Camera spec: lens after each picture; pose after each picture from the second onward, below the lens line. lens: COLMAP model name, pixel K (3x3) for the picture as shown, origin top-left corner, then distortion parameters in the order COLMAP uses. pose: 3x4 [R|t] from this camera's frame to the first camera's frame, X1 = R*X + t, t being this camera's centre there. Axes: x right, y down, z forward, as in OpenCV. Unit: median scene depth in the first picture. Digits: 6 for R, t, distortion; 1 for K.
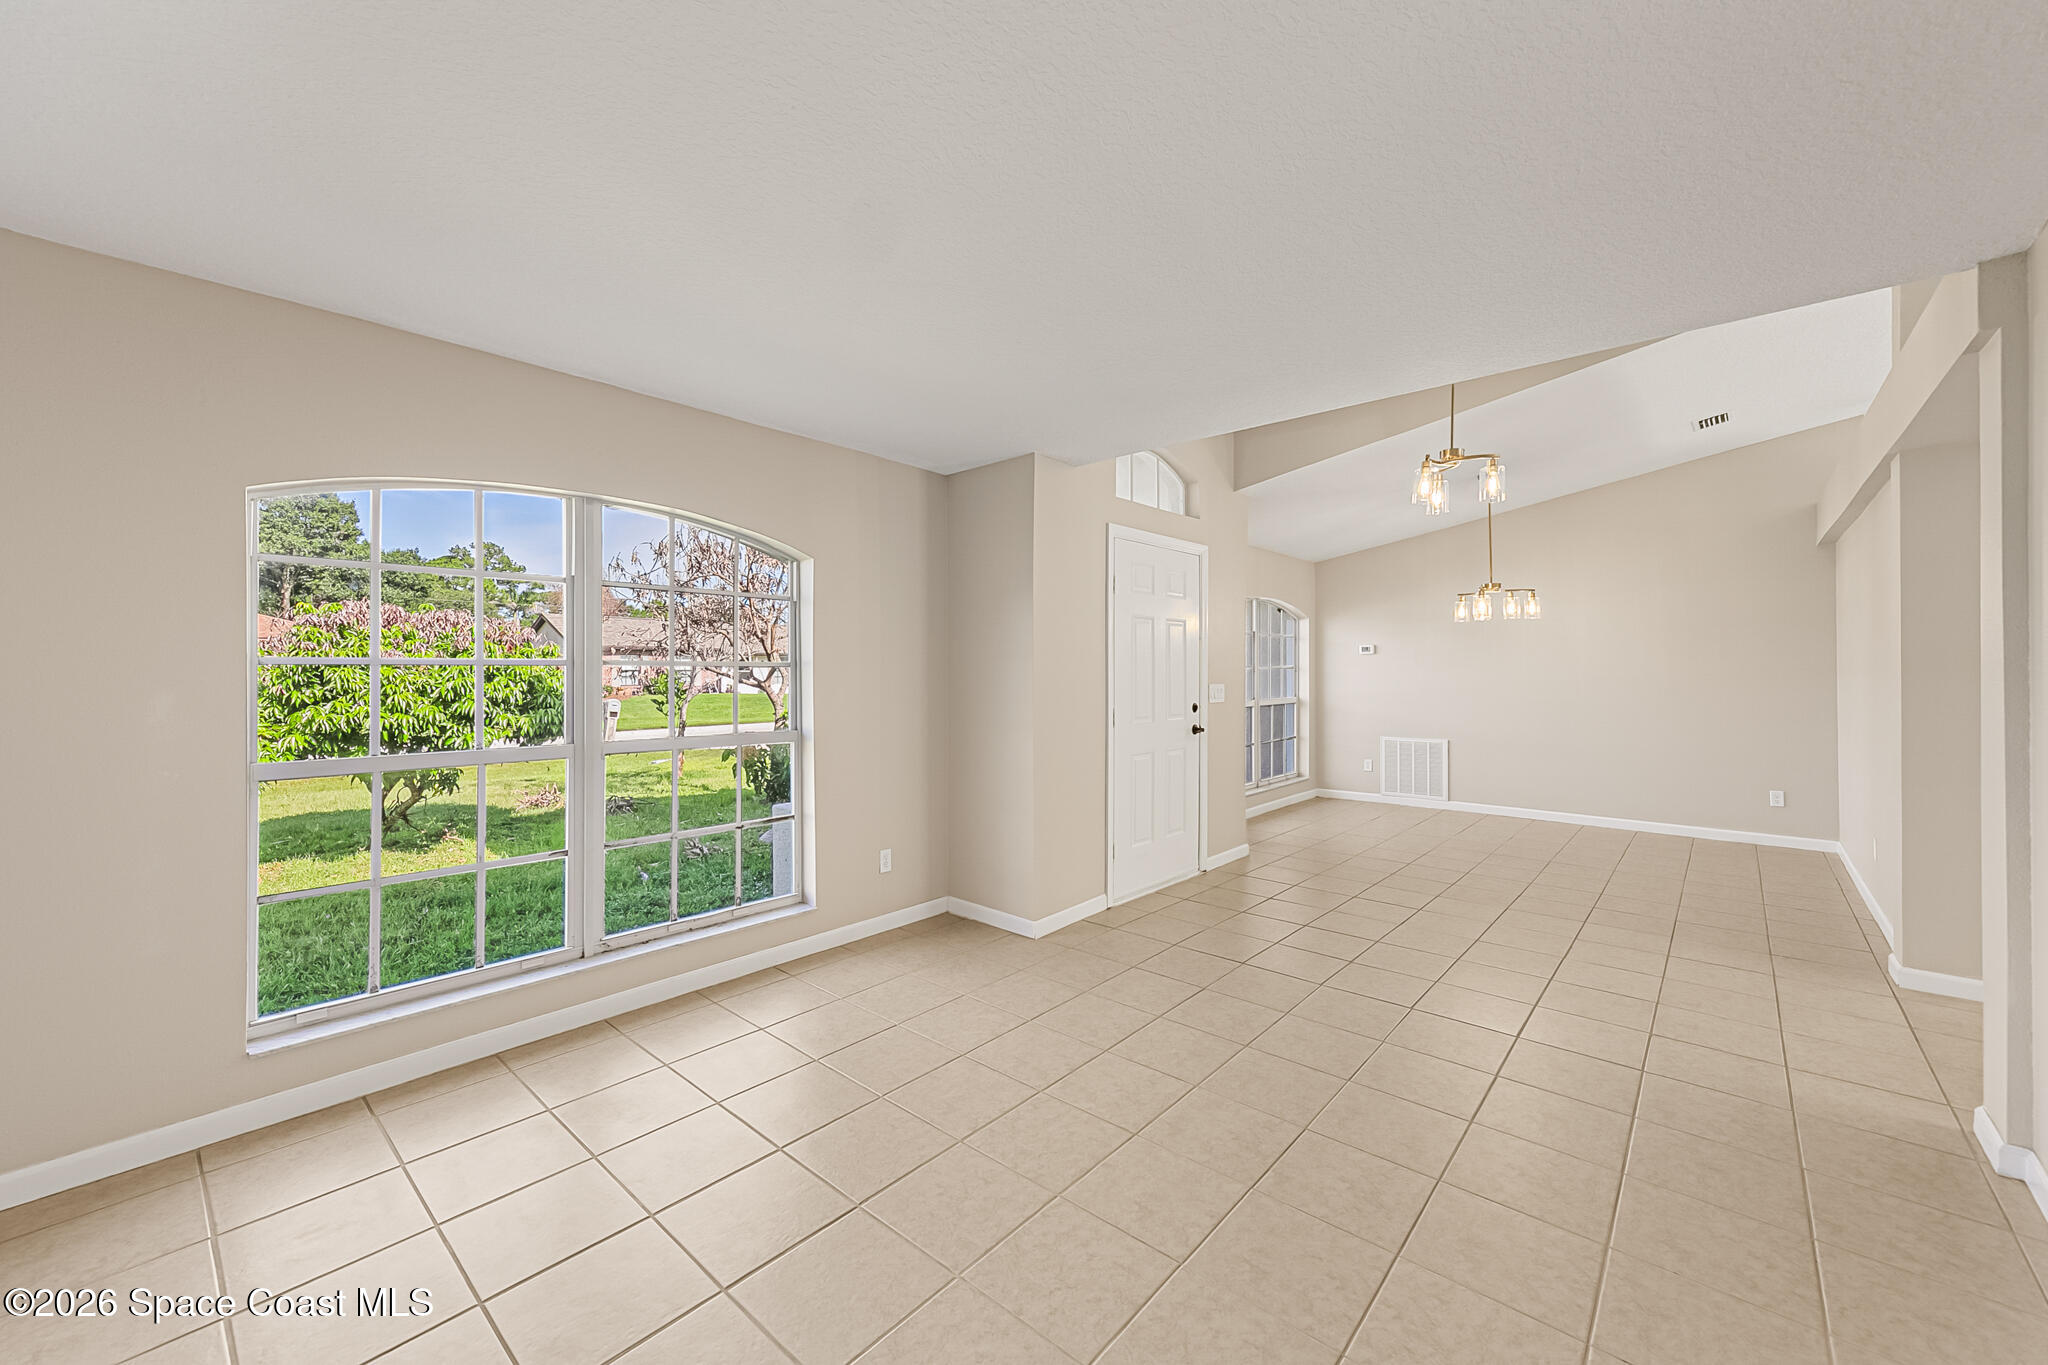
lens RADIAL K [[829.6, 0, 1022.3], [0, 829.6, 666.8], [0, 0, 1]] dist [0.024721, -0.004288]
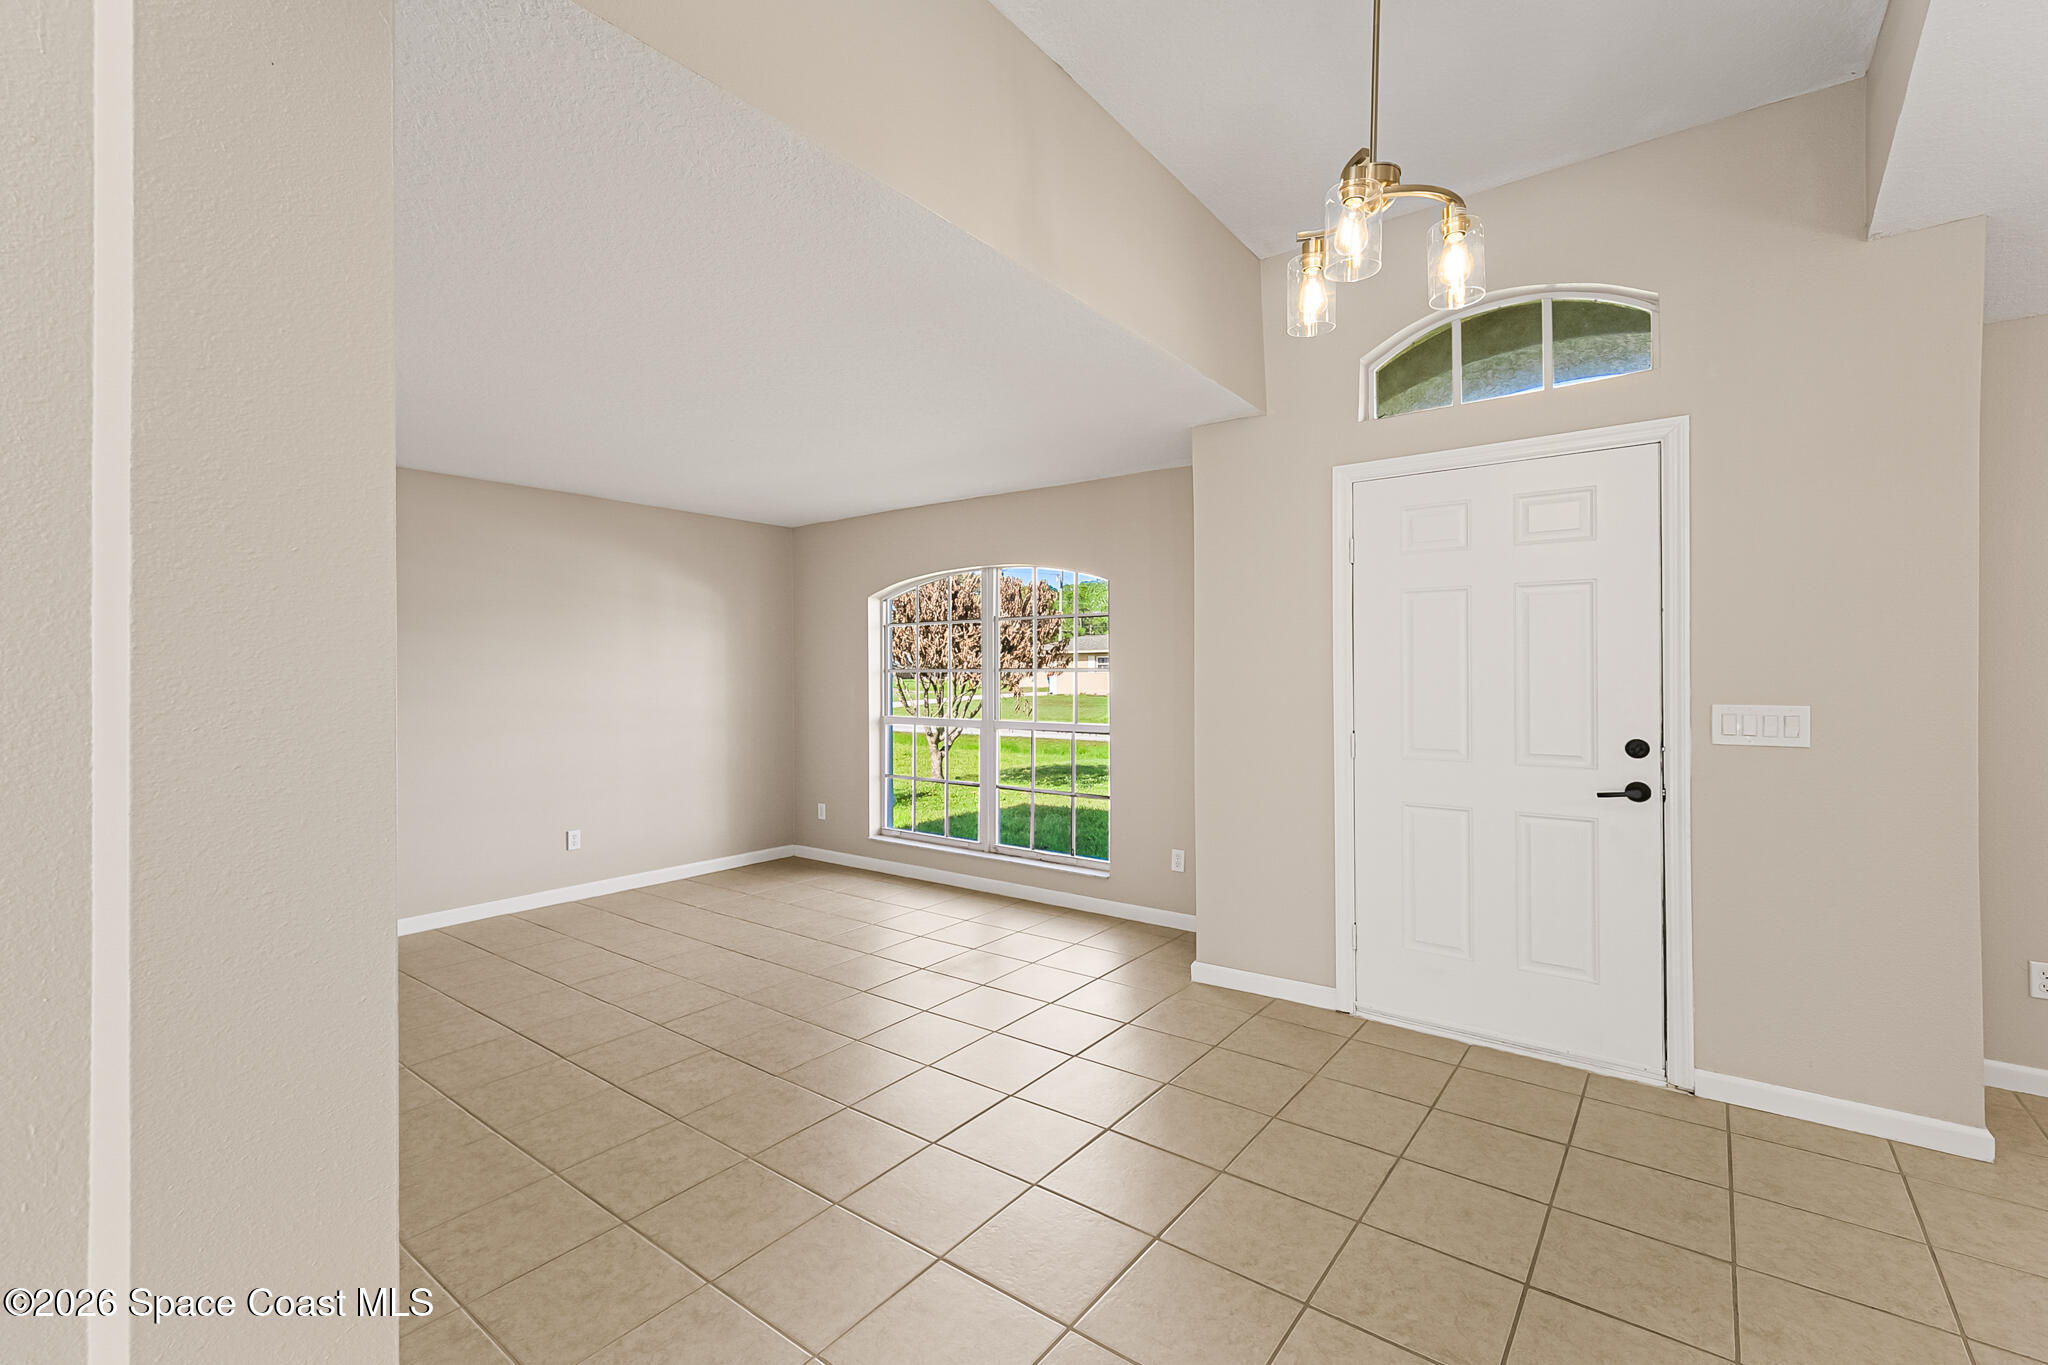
lens RADIAL K [[887.1, 0, 1012.9], [0, 887.1, 664.8], [0, 0, 1]] dist [-0.005074, -0.000333]
pose [[0.037444, -0.011994, -0.999227, 1.508765], [0.005403, 0.999916, -0.011800, 0.005100], [0.999284, -0.004957, 0.037506, 1.235722]]
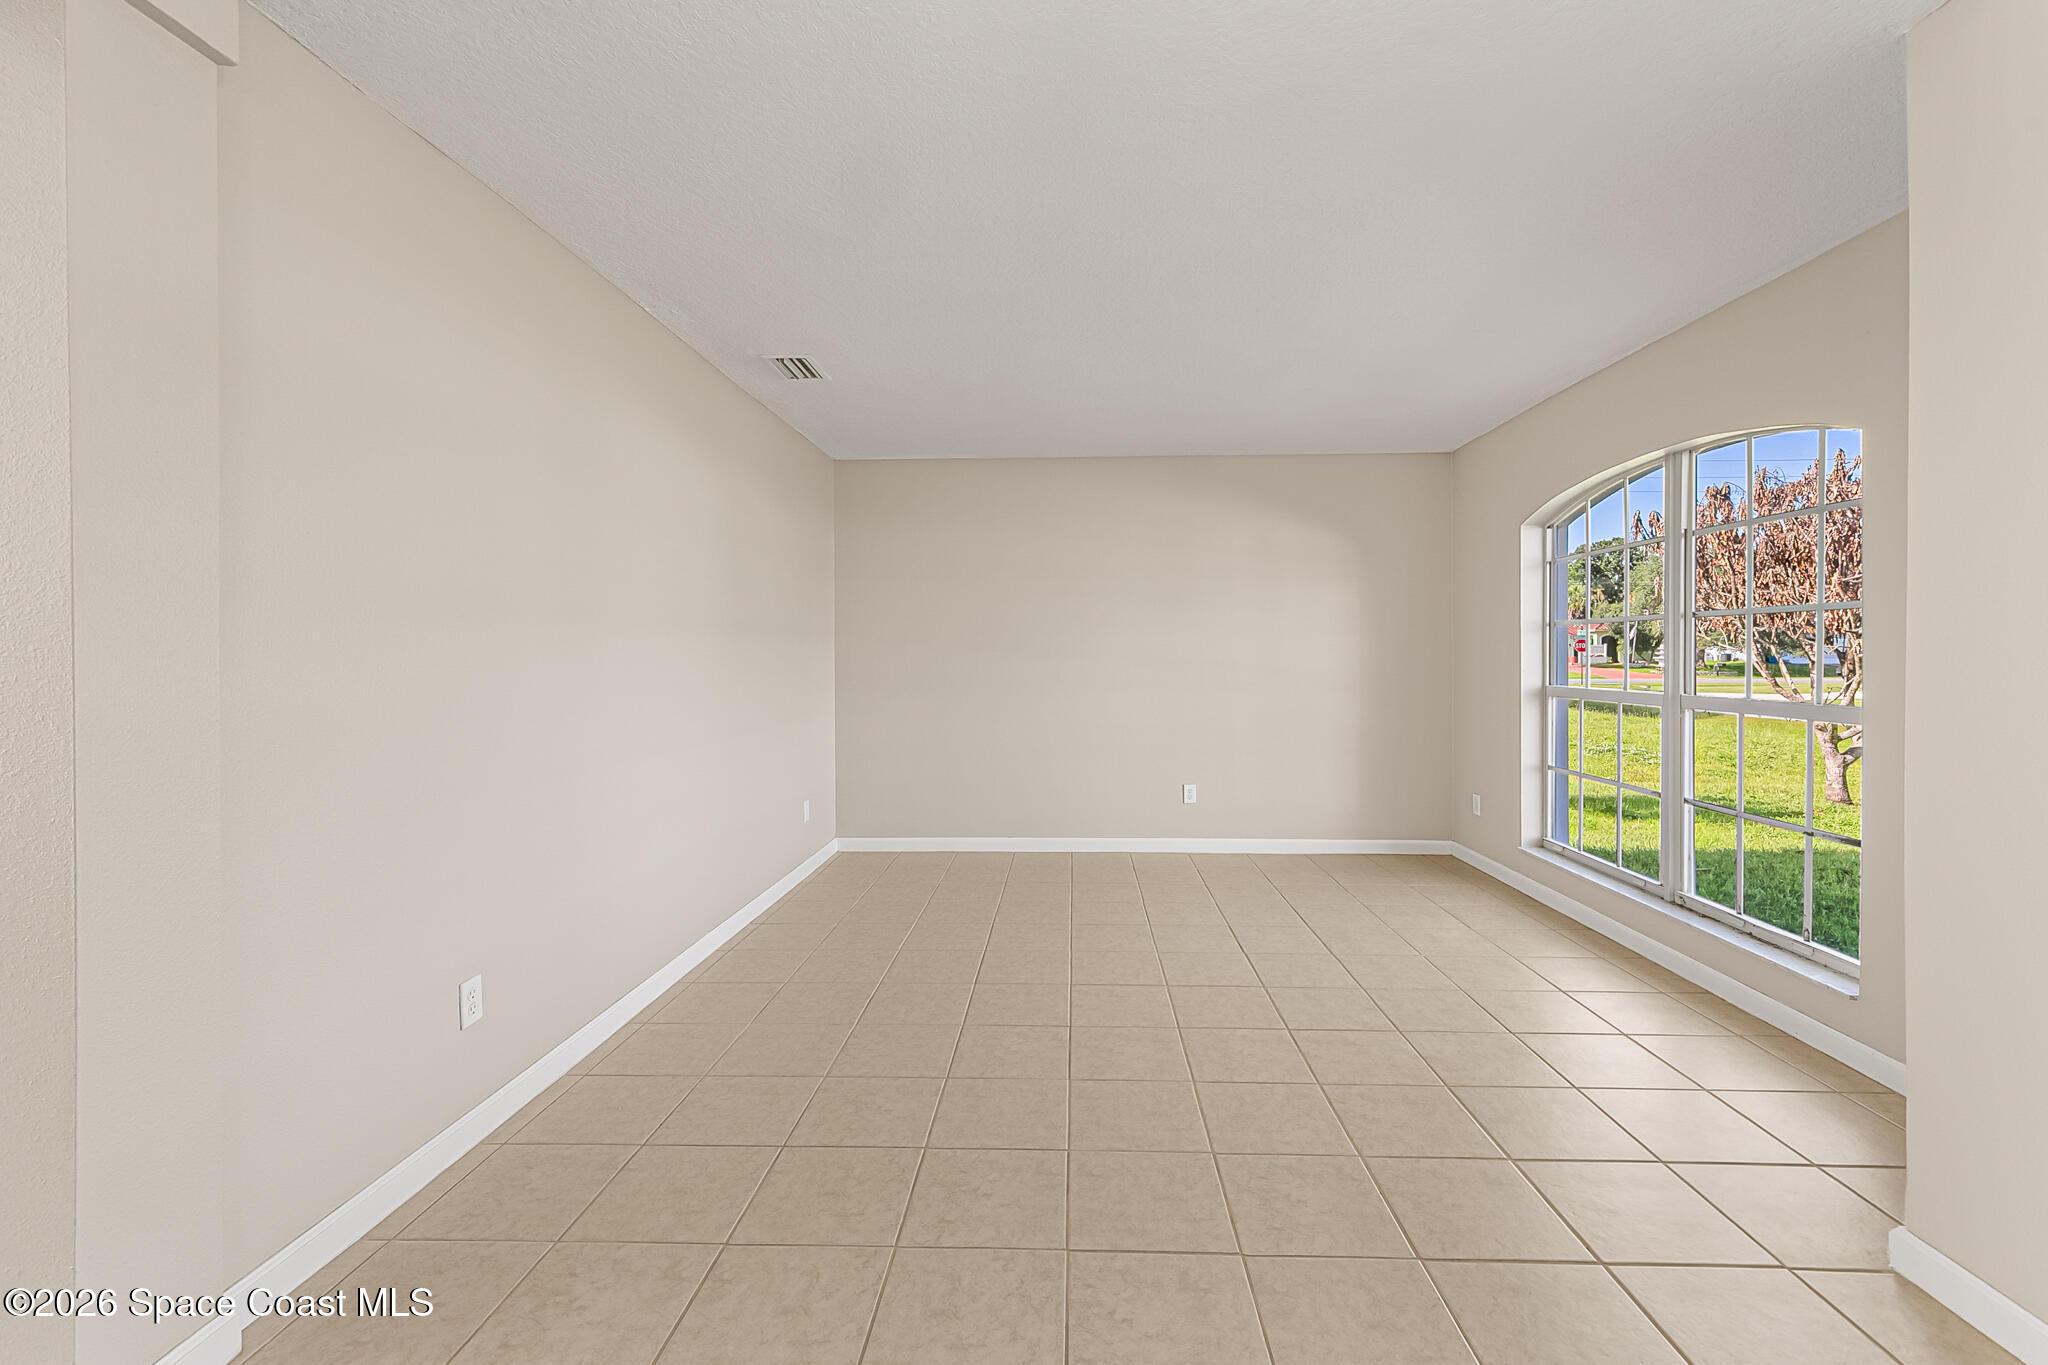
lens RADIAL K [[855.0, 0, 1027.1], [0, 855.0, 664.4], [0, 0, 1]] dist [0.007720, 0.000935]
pose [[-0.797010, 0.007486, -0.603920, 0.947266], [0.002733, 0.999958, 0.008787, 0.051297], [0.603961, 0.005353, -0.796996, 1.706572]]
